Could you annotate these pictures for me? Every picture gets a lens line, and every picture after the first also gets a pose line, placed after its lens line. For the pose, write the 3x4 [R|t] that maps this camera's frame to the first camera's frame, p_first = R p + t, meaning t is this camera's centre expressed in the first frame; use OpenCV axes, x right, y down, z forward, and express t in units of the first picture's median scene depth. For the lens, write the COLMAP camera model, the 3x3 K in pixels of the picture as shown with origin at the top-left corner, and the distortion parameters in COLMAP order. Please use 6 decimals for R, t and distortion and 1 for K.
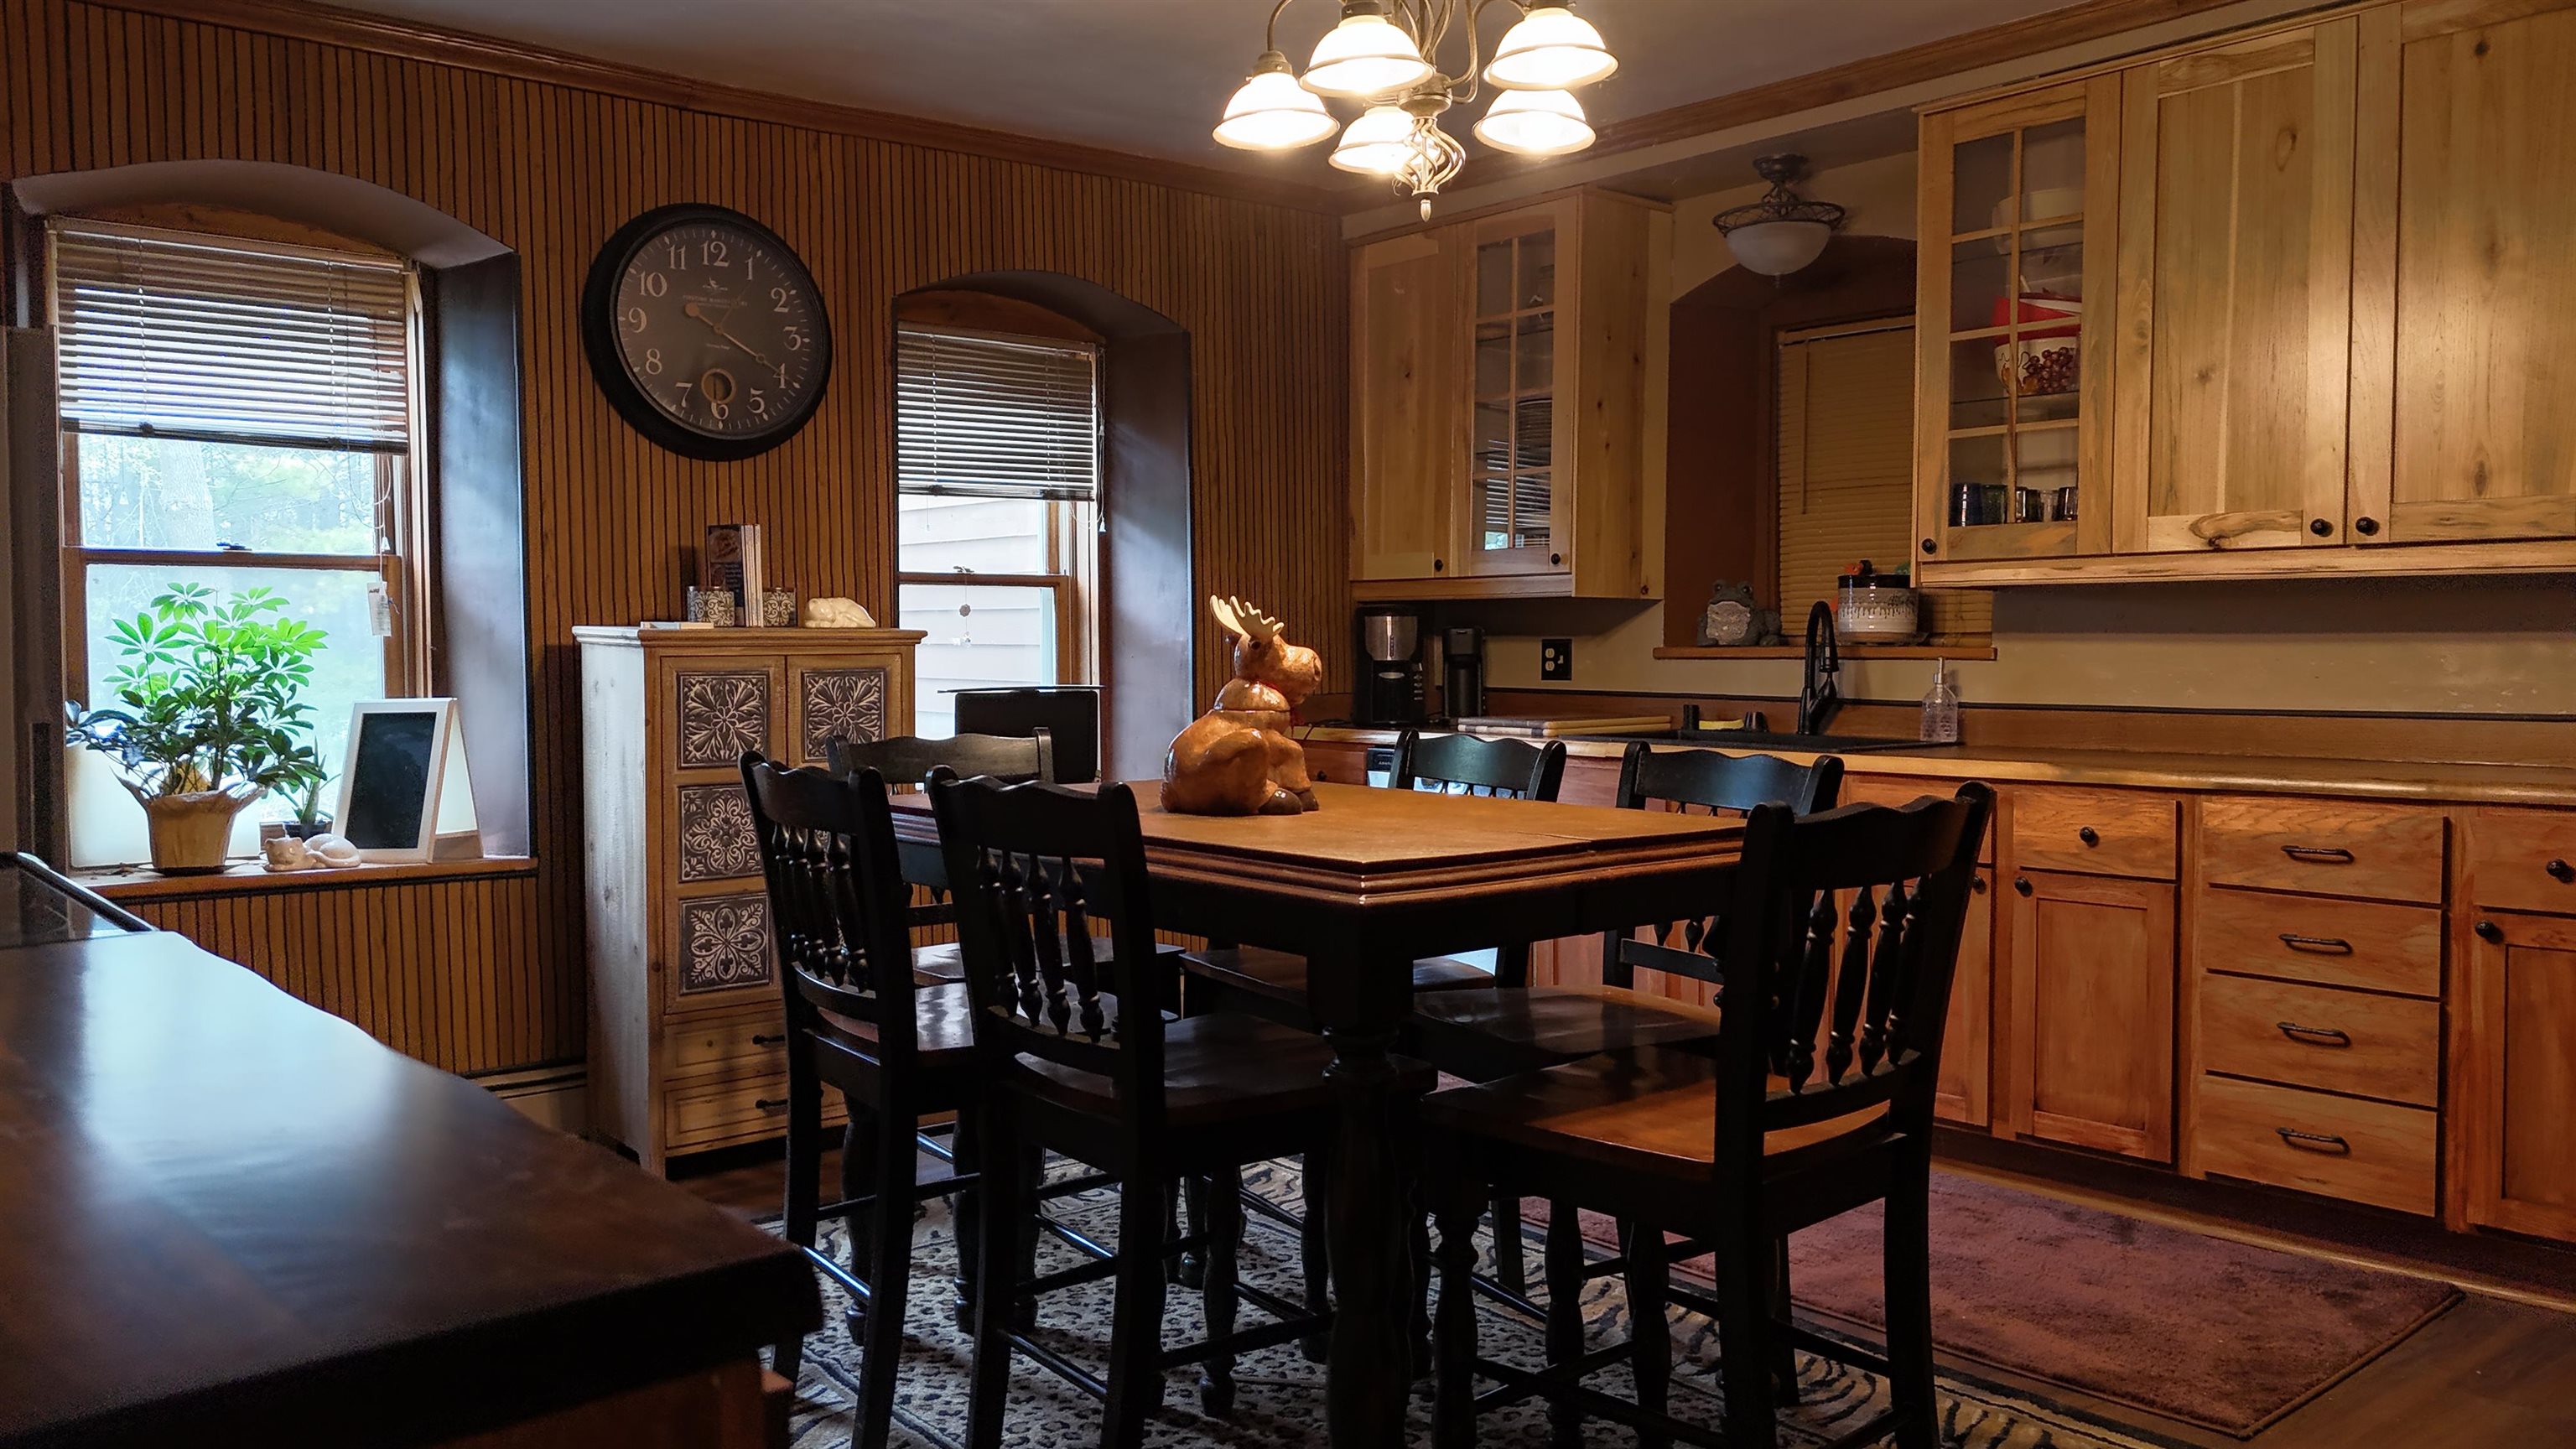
lens RADIAL K [[1868.3, 0, 1274.3], [0, 1868.3, 745.3], [0, 0, 1]] dist [0.001679, 0.001616]
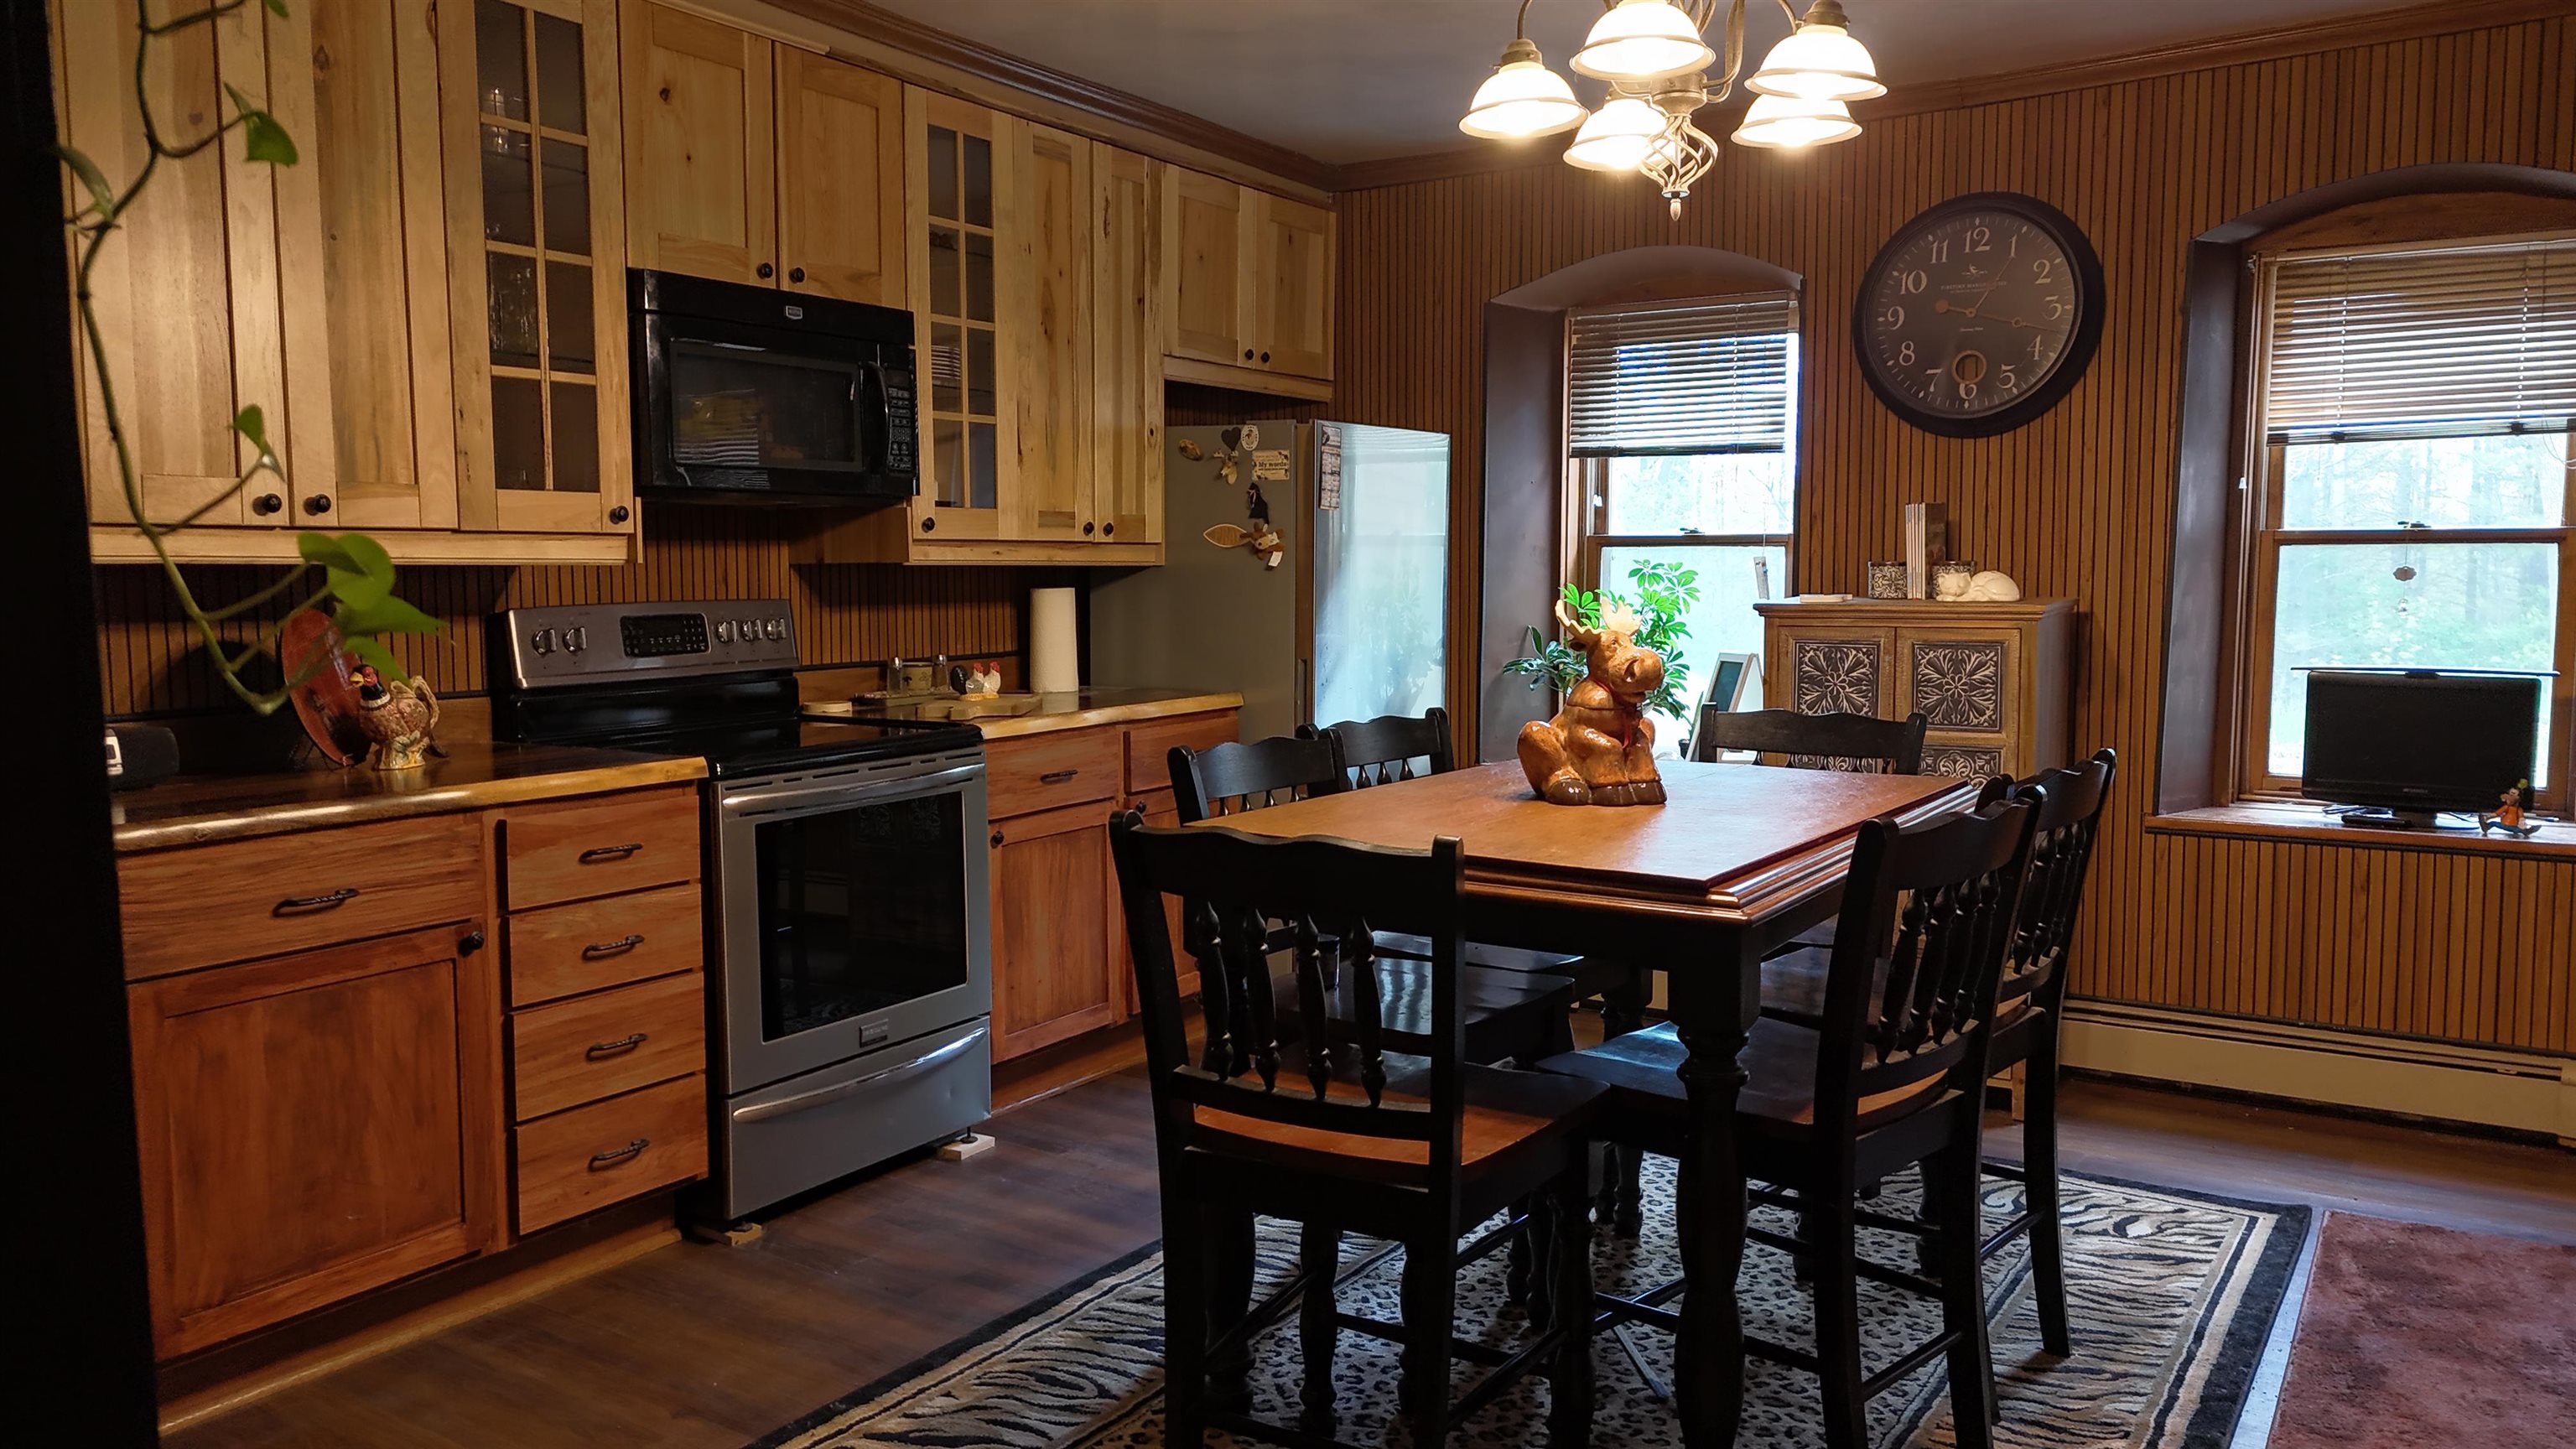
lens RADIAL K [[1868.3, 0, 1273.2], [0, 1868.3, 716.4], [0, 0, 1]] dist [0.001679, 0.001616]
pose [[0.292104, 0.075364, -0.953413, 0.623134], [-0.052817, 0.996640, 0.062599, -0.043200], [0.954927, 0.032071, 0.295103, 0.333740]]
